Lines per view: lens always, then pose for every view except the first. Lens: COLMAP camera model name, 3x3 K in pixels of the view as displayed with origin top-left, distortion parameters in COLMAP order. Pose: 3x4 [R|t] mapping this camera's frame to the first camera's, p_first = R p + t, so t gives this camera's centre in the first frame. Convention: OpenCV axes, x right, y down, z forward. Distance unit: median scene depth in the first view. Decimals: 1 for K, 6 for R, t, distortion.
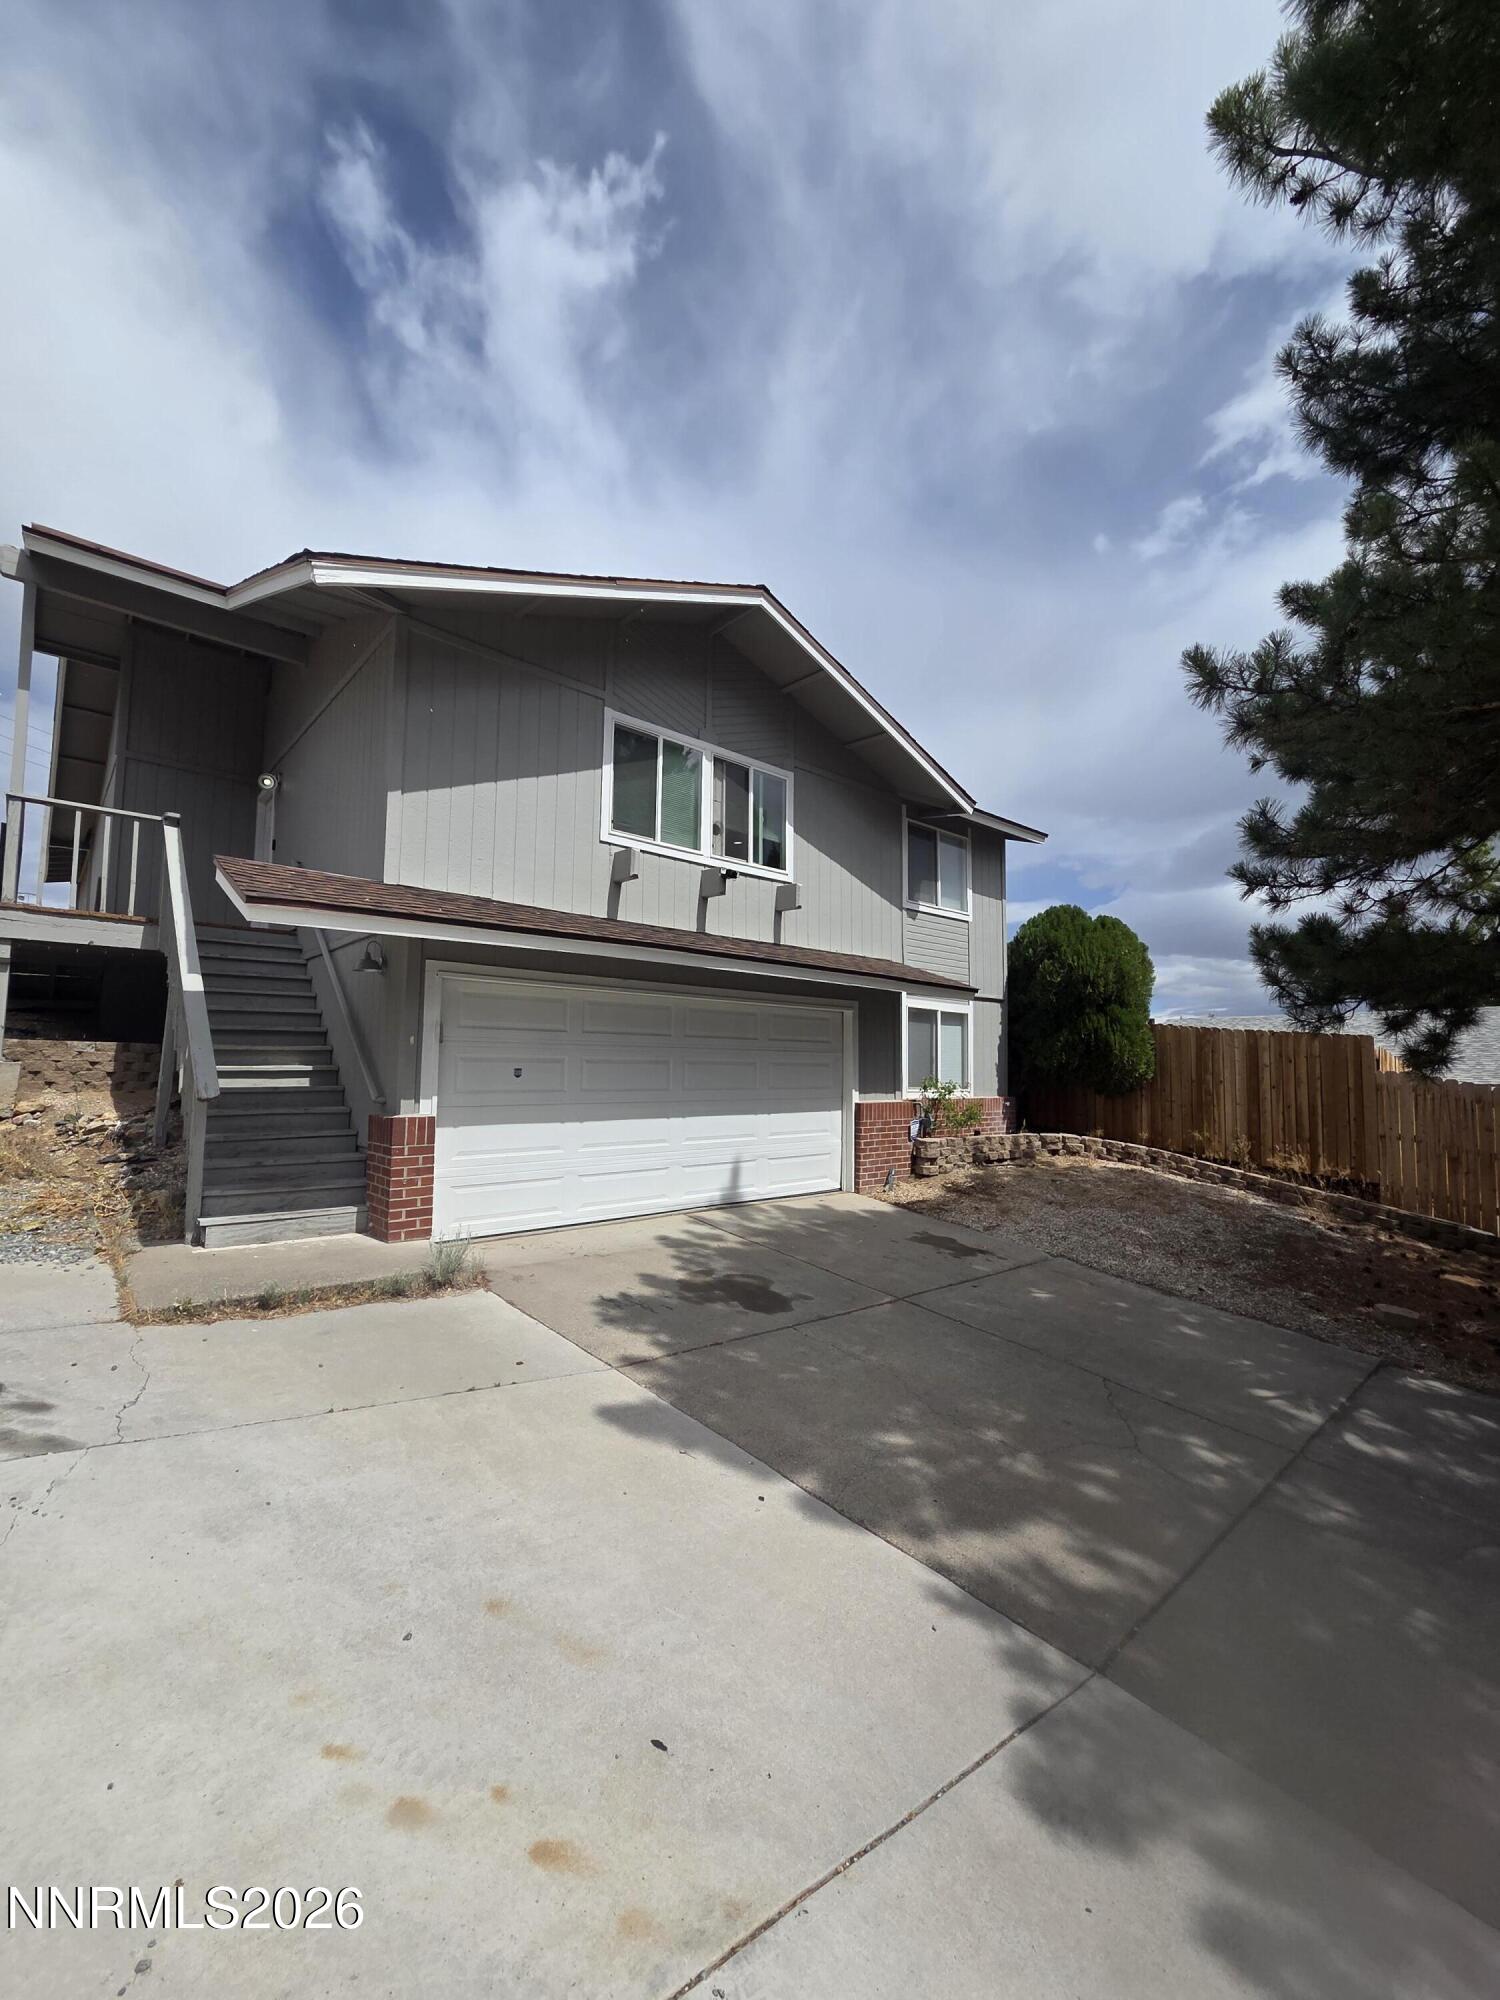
lens RADIAL K [[816.6, 0, 750.2], [0, 816.6, 1003.6], [0, 0, 1]] dist [0.005207, 0.000306]
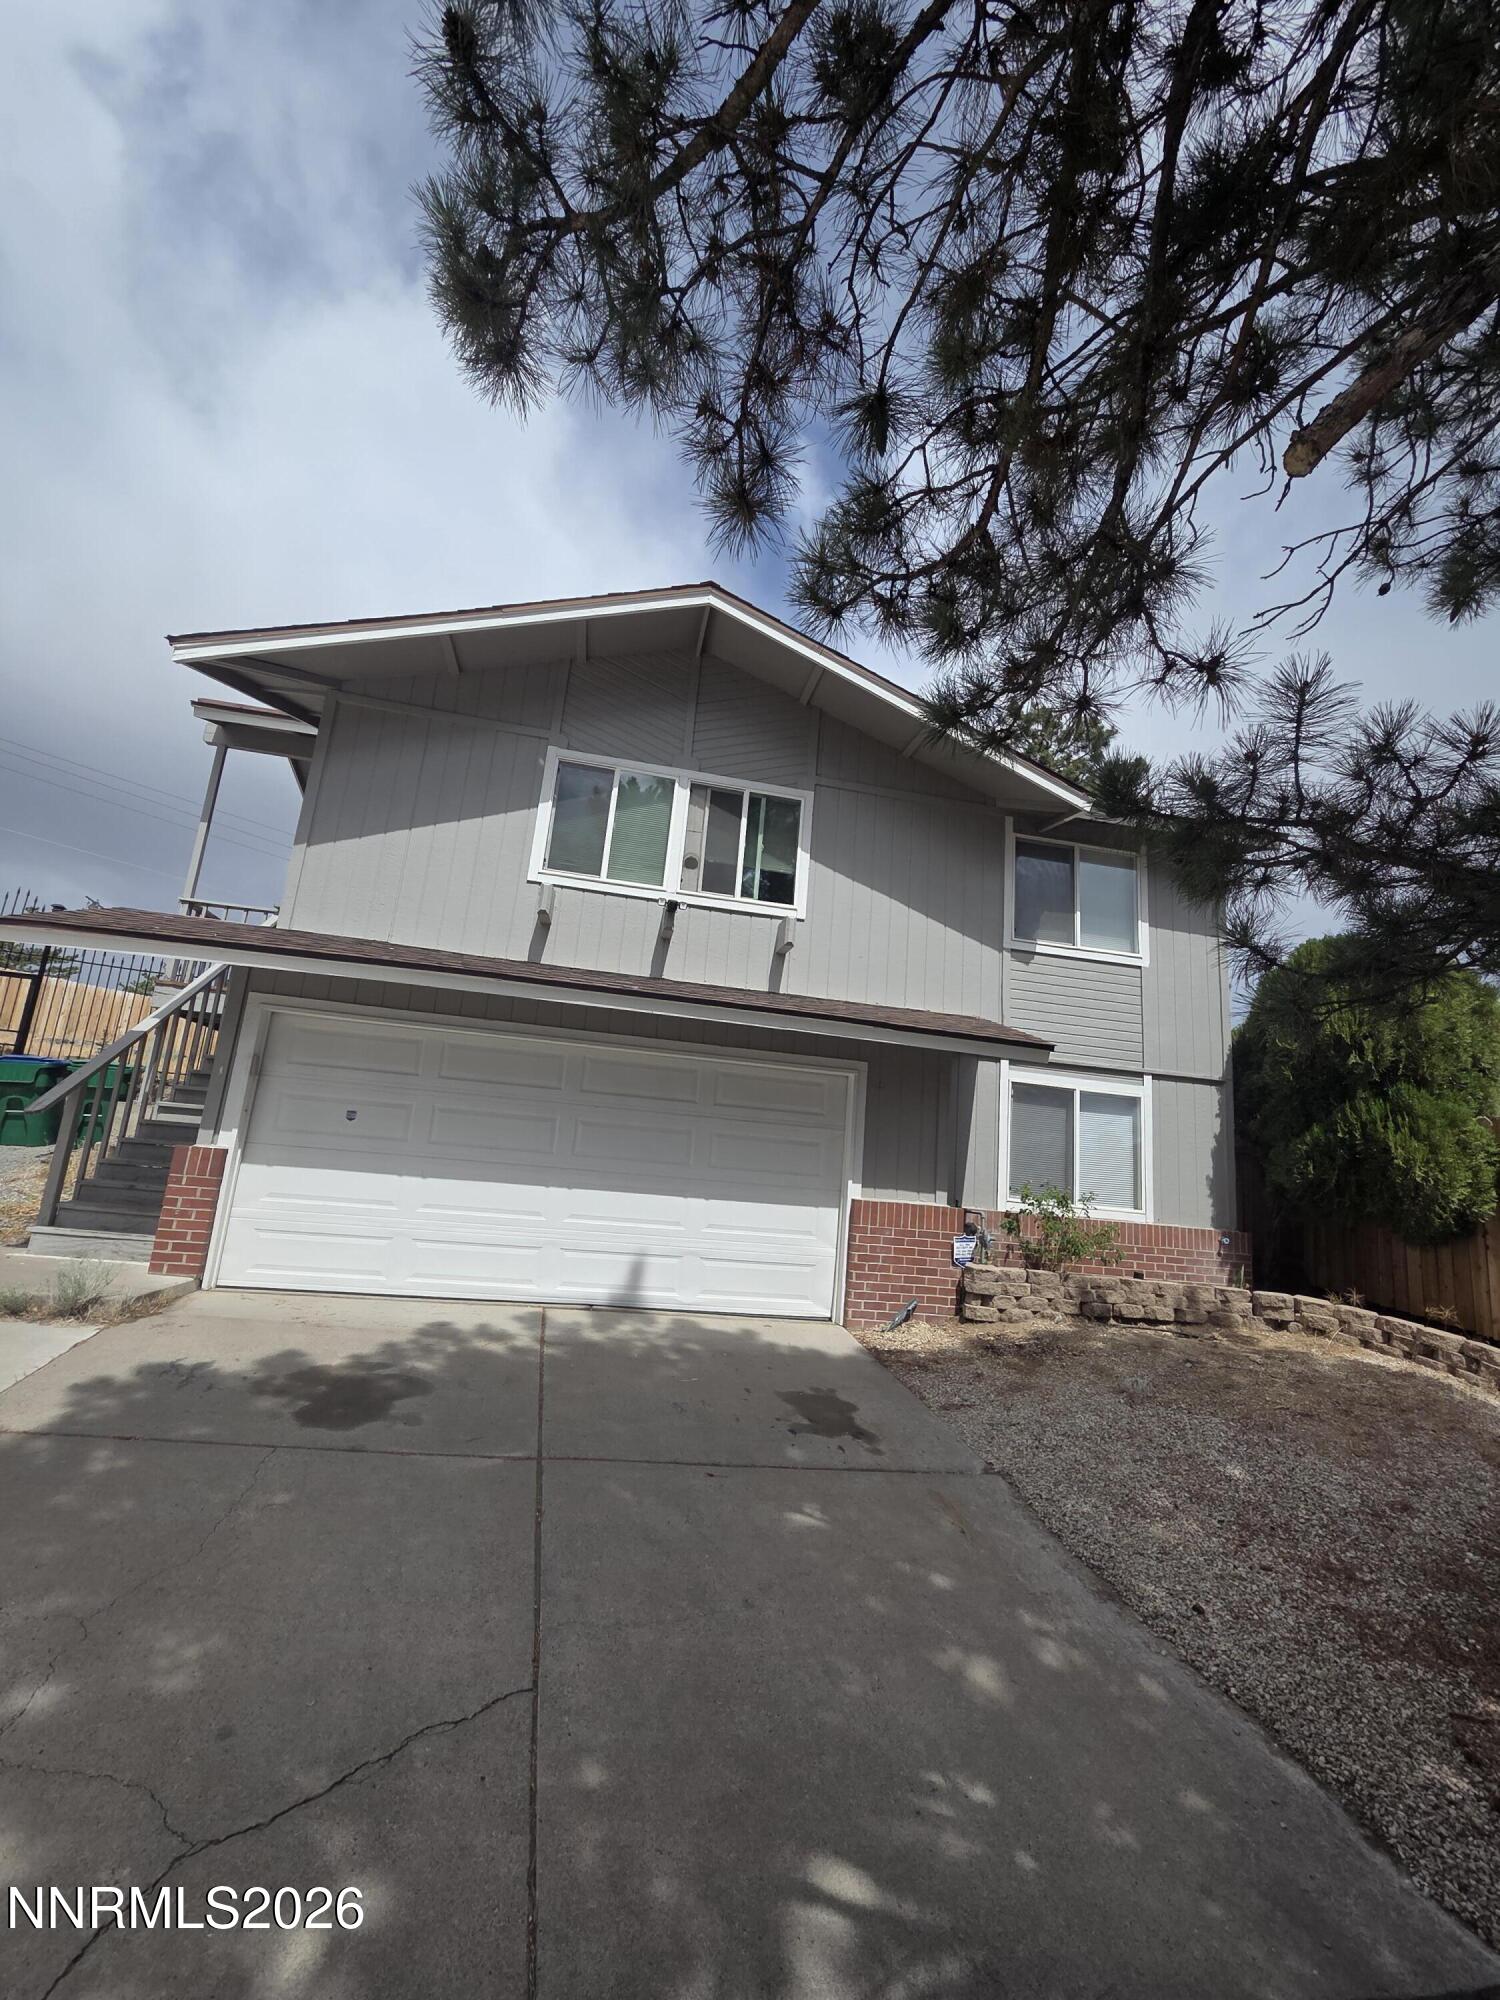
lens RADIAL K [[816.6, 0, 749.2], [0, 816.6, 1004.2], [0, 0, 1]] dist [0.005207, 0.000306]
pose [[0.860473, -0.047933, -0.507236, 0.452258], [-0.032376, 0.988409, -0.148324, 0.063847], [0.508466, 0.144051, 0.848947, 0.321509]]
